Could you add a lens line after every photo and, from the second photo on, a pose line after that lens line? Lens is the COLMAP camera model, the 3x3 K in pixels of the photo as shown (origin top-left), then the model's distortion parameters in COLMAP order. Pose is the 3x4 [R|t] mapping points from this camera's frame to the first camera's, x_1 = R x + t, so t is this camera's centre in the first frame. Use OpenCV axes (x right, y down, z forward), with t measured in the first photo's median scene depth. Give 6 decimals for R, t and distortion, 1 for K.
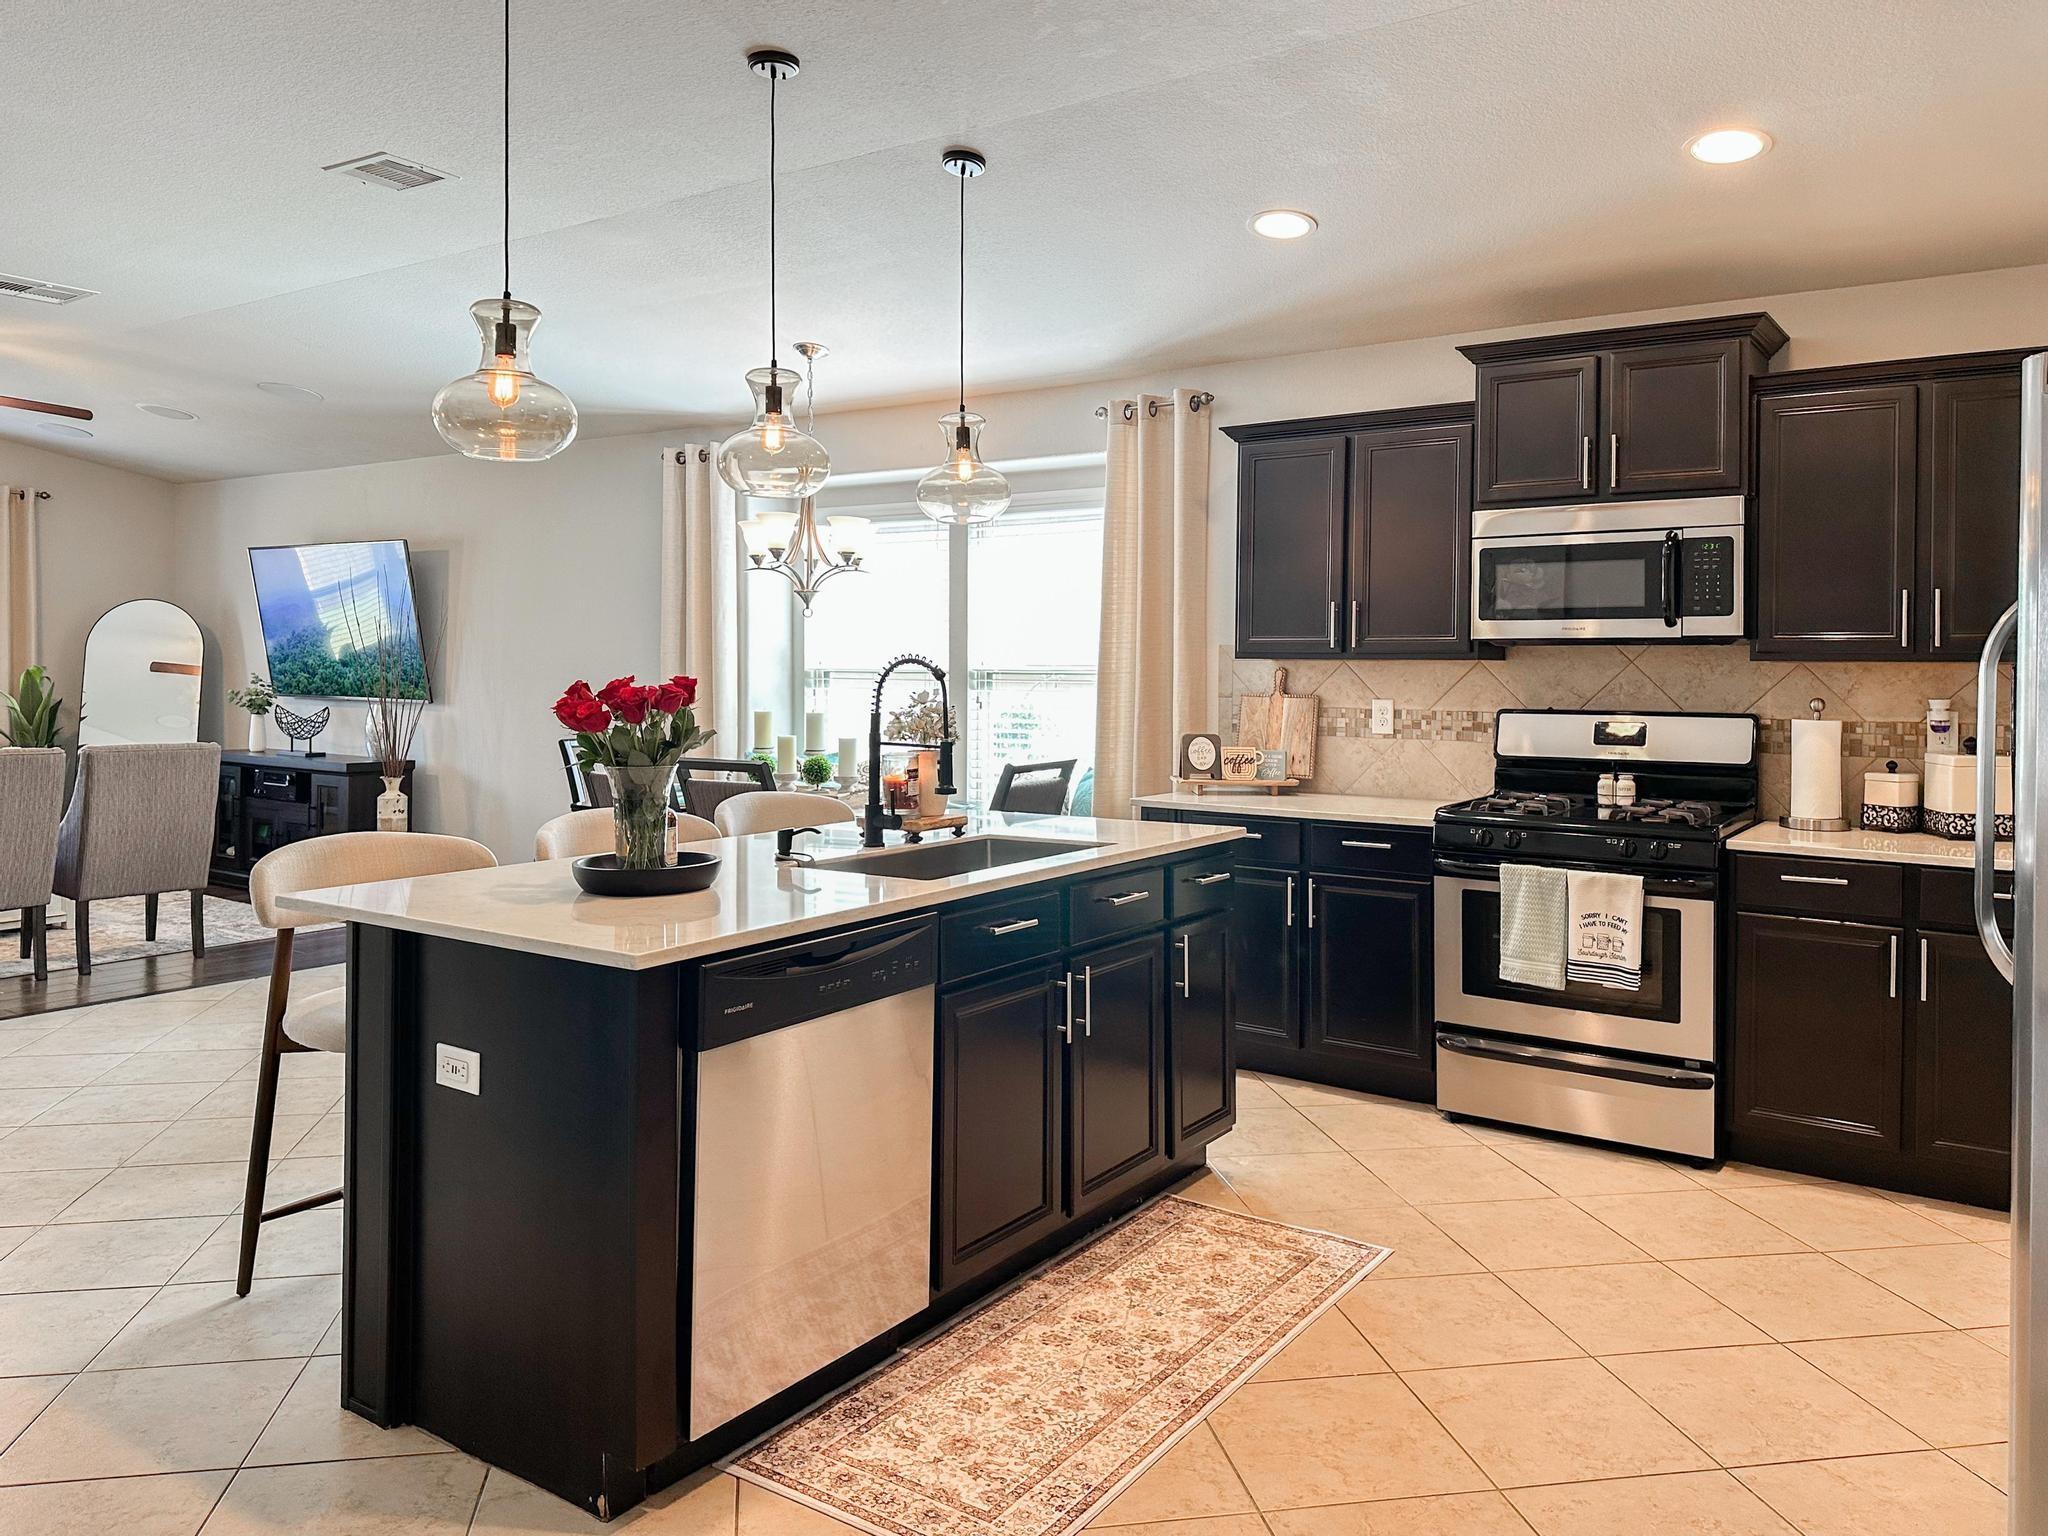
lens RADIAL K [[1454.3, 0, 1047.7], [0, 1454.3, 694.1], [0, 0, 1]] dist [0.086755, -0.088660]
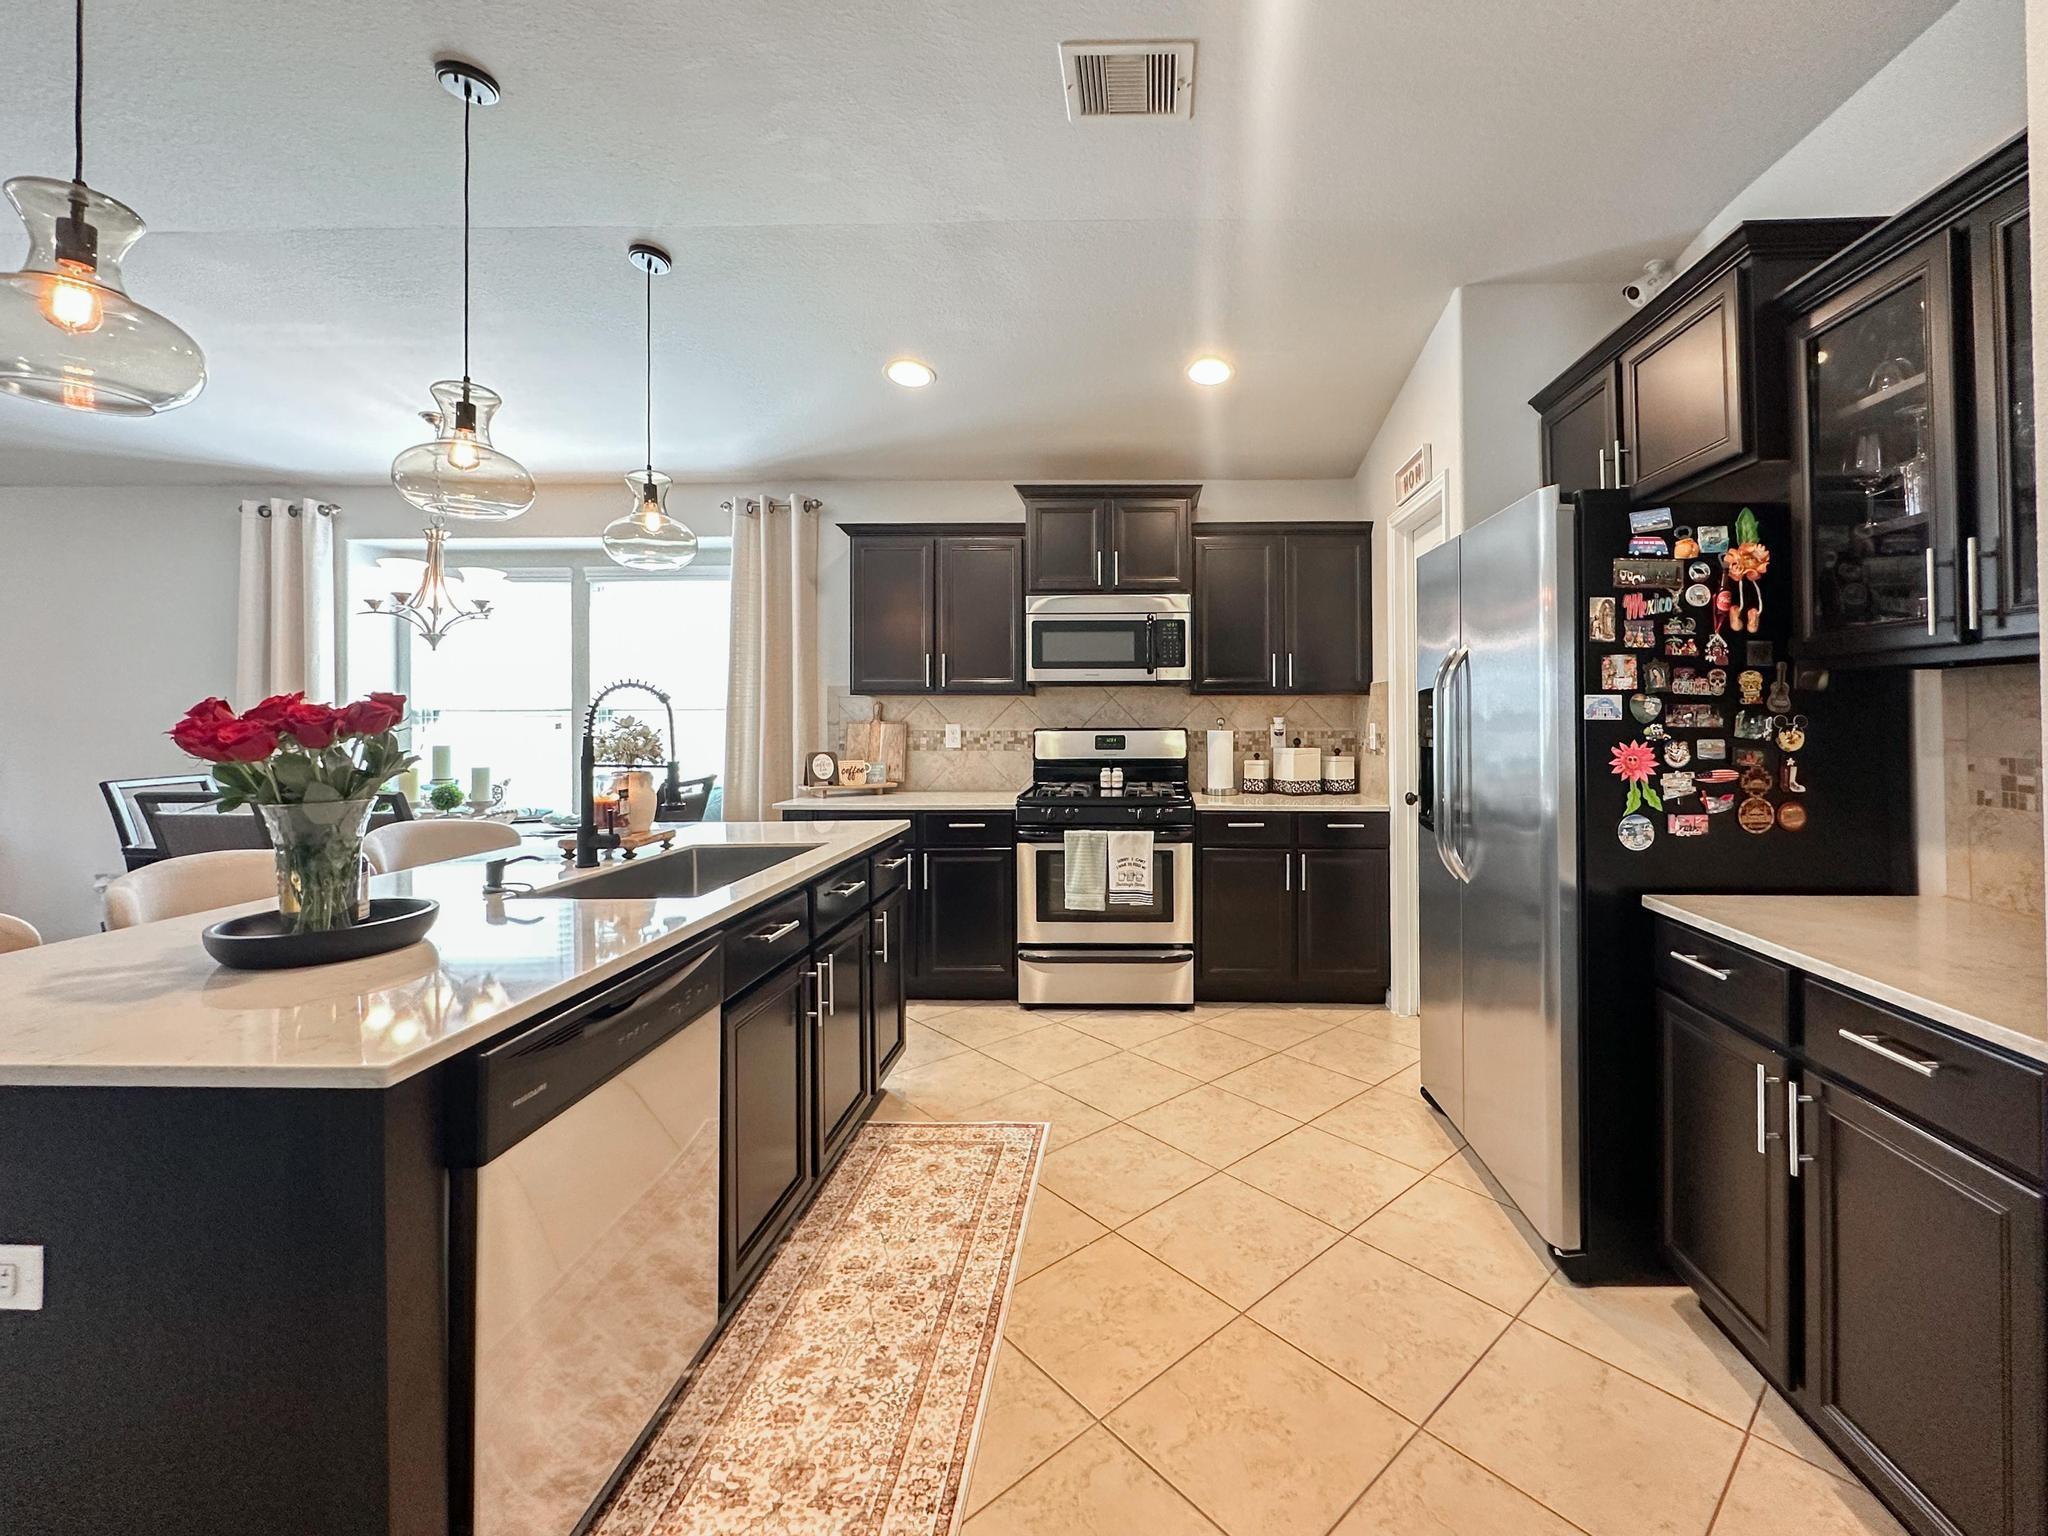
lens RADIAL K [[853.3, 0, 1124.7], [0, 853.3, 716.7], [0, 0, 1]] dist [-0.000576, -0.000027]
pose [[0.839475, -0.009943, 0.543308, -0.113215], [0.018146, 0.999788, -0.009740, 0.010064], [-0.543096, 0.018035, 0.839477, 0.253372]]
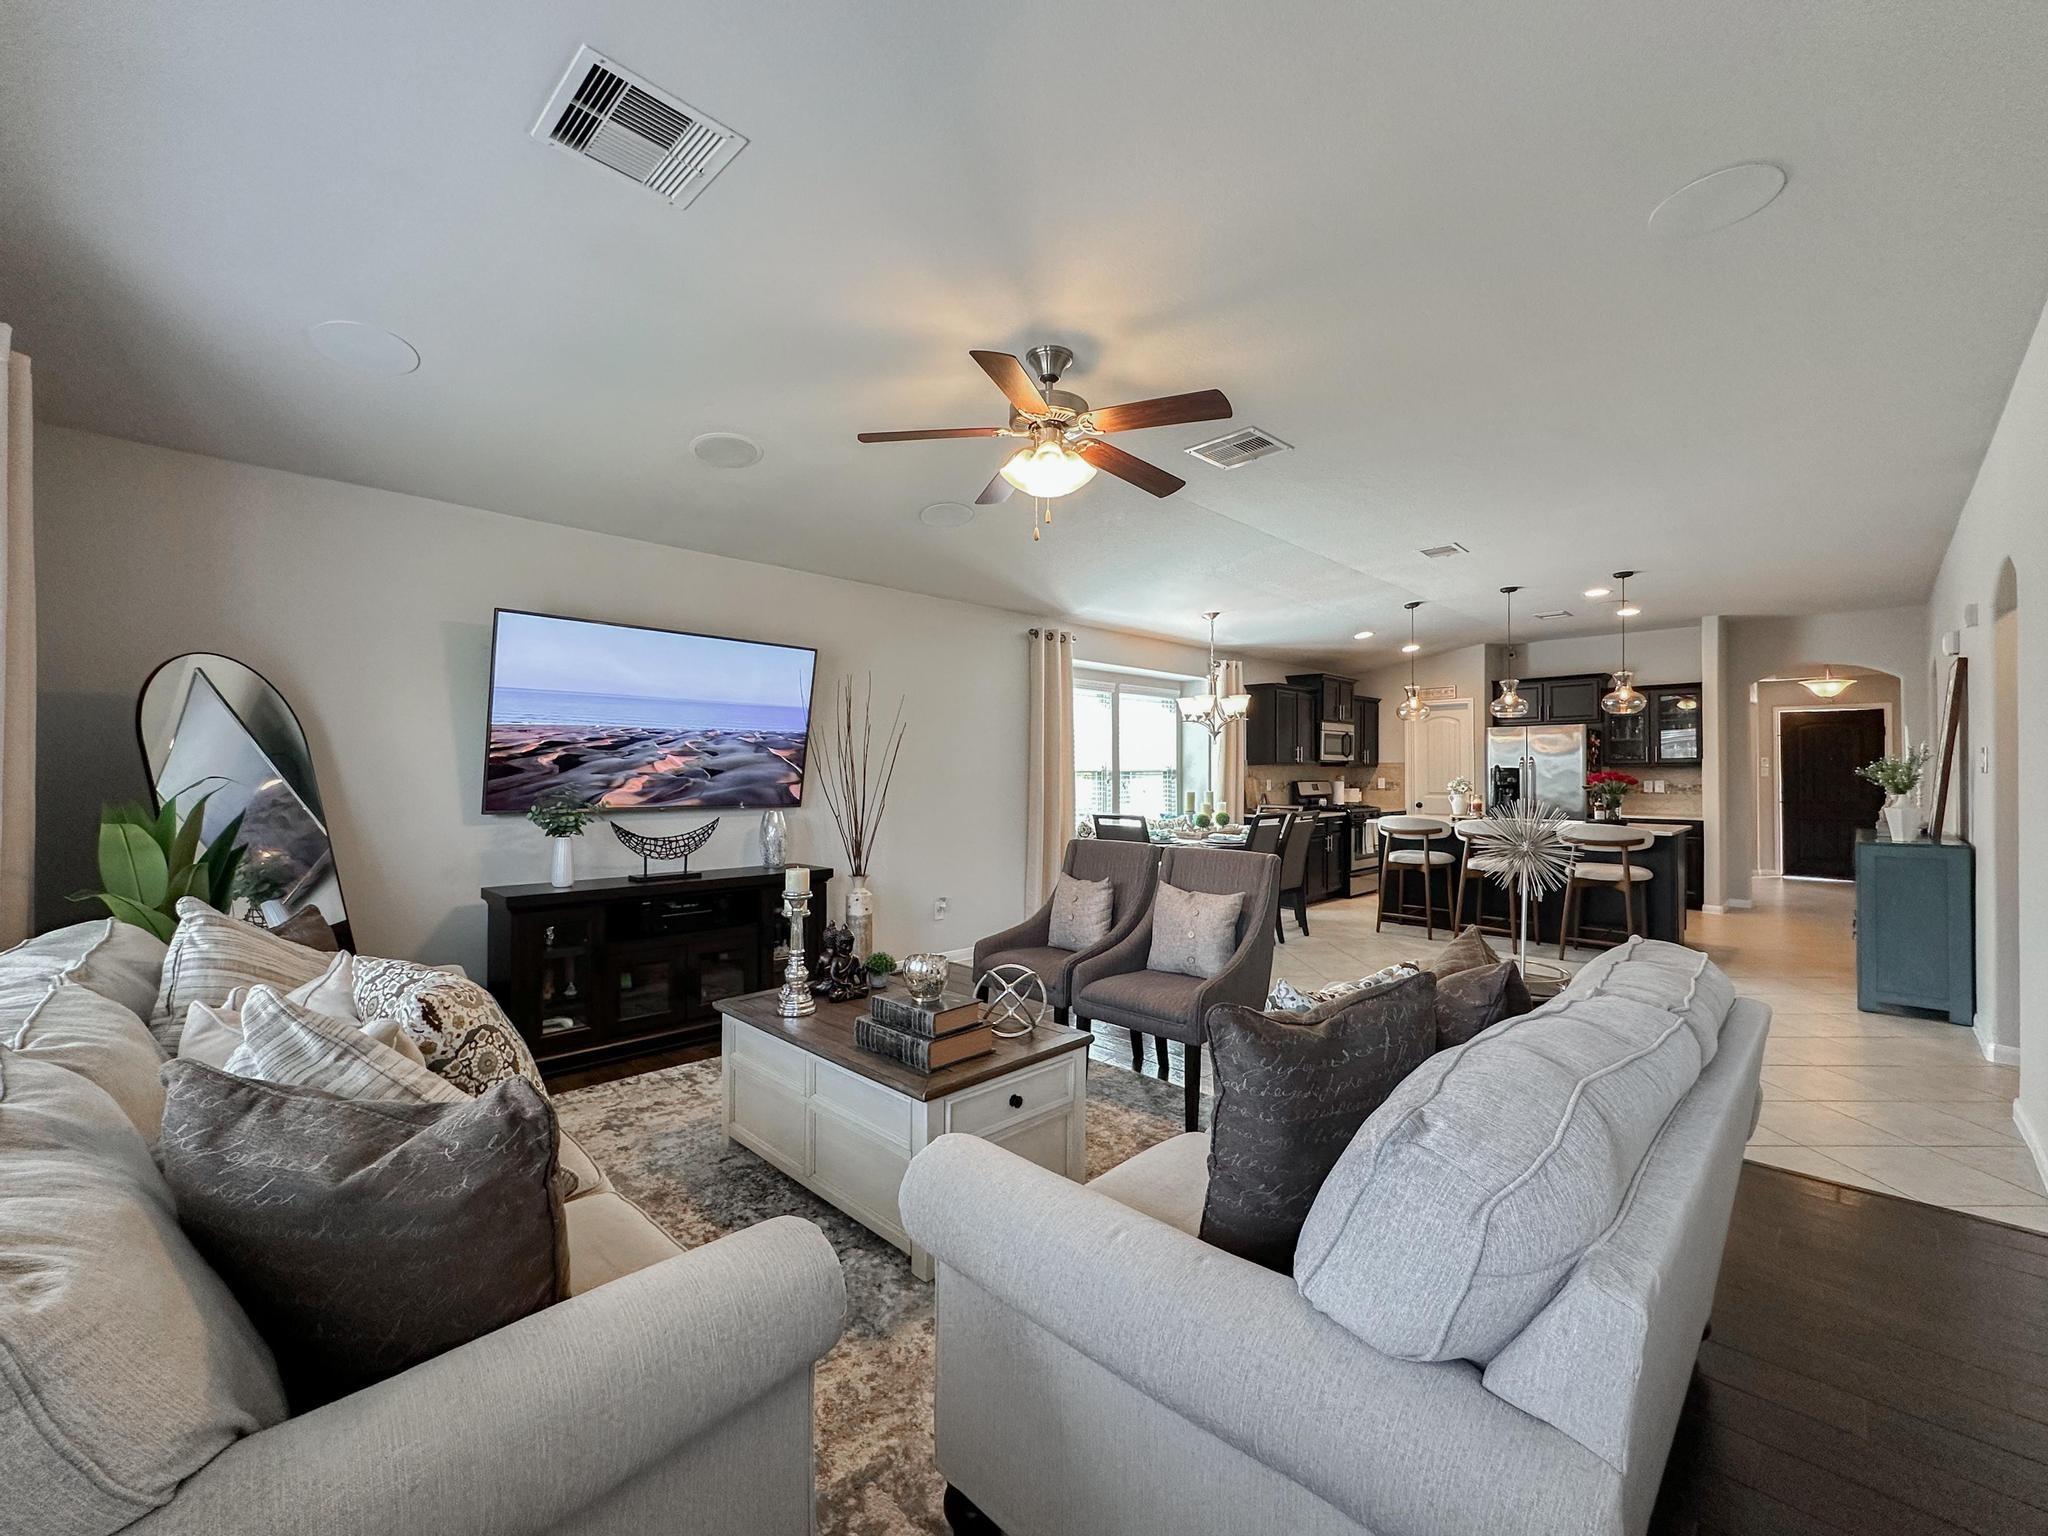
lens RADIAL K [[853.3, 0, 1027.4], [0, 853.3, 756.4], [0, 0, 1]] dist [-0.000576, -0.000027]
pose [[0.192013, 0.008858, 0.981352, -2.009152], [0.018599, 0.999747, -0.012663, -0.038643], [-0.981216, 0.020684, 0.191799, 1.479577]]
